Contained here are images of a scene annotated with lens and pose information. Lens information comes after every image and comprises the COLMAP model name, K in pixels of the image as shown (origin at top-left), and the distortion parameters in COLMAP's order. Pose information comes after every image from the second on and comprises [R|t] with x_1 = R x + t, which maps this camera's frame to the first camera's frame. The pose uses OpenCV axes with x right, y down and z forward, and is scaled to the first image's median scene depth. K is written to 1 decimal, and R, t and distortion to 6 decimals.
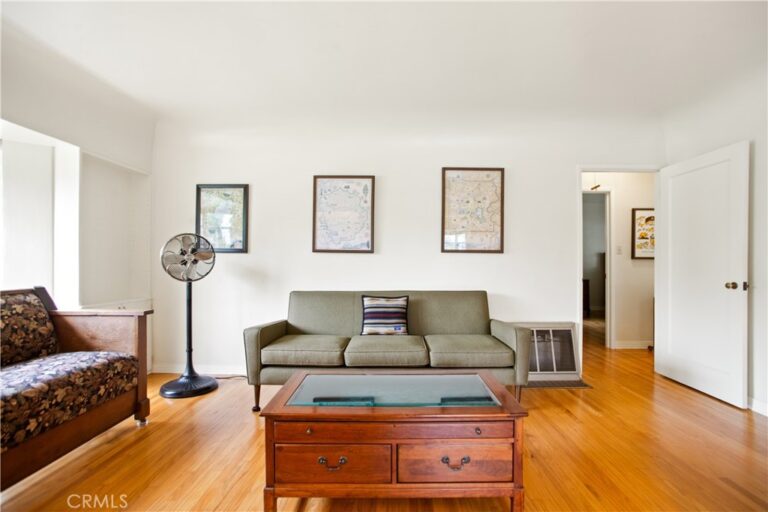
lens RADIAL K [[344.4, 0, 392.9], [0, 344.4, 260.0], [0, 0, 1]] dist [-0.026676, 0.000238]
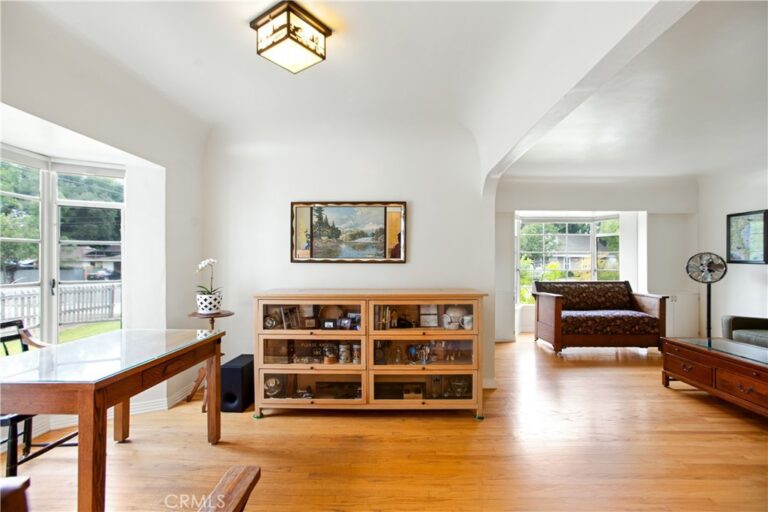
lens RADIAL K [[344.4, 0, 392.9], [0, 344.4, 260.0], [0, 0, 1]] dist [-0.026676, 0.000238]
pose [[-0.015402, -0.004266, -0.999872, 1.243065], [0.005644, 0.999975, -0.004353, -0.057481], [0.999865, -0.005711, -0.015378, -0.523822]]
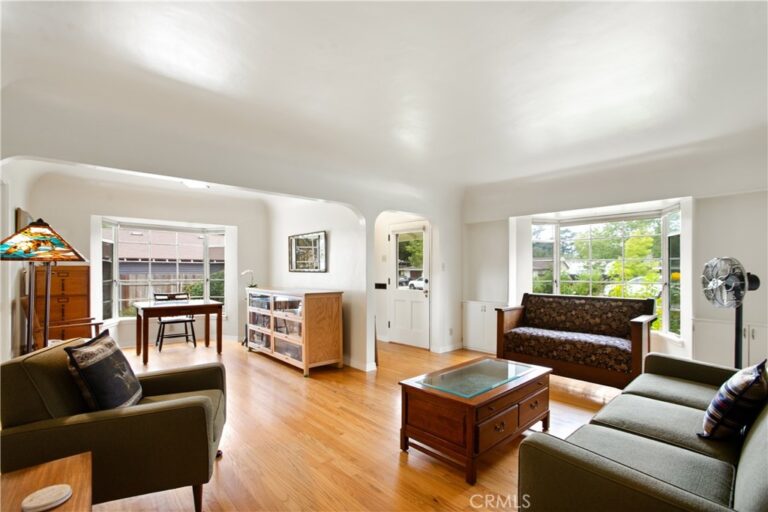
lens RADIAL K [[354.8, 0, 384.3], [0, 354.8, 267.2], [0, 0, 1]] dist [0.000215, 0.000539]
pose [[-0.732370, -0.006622, -0.680875, 1.008319], [0.003395, 0.999905, -0.013376, -0.051866], [0.680899, -0.012108, -0.732278, 1.379798]]
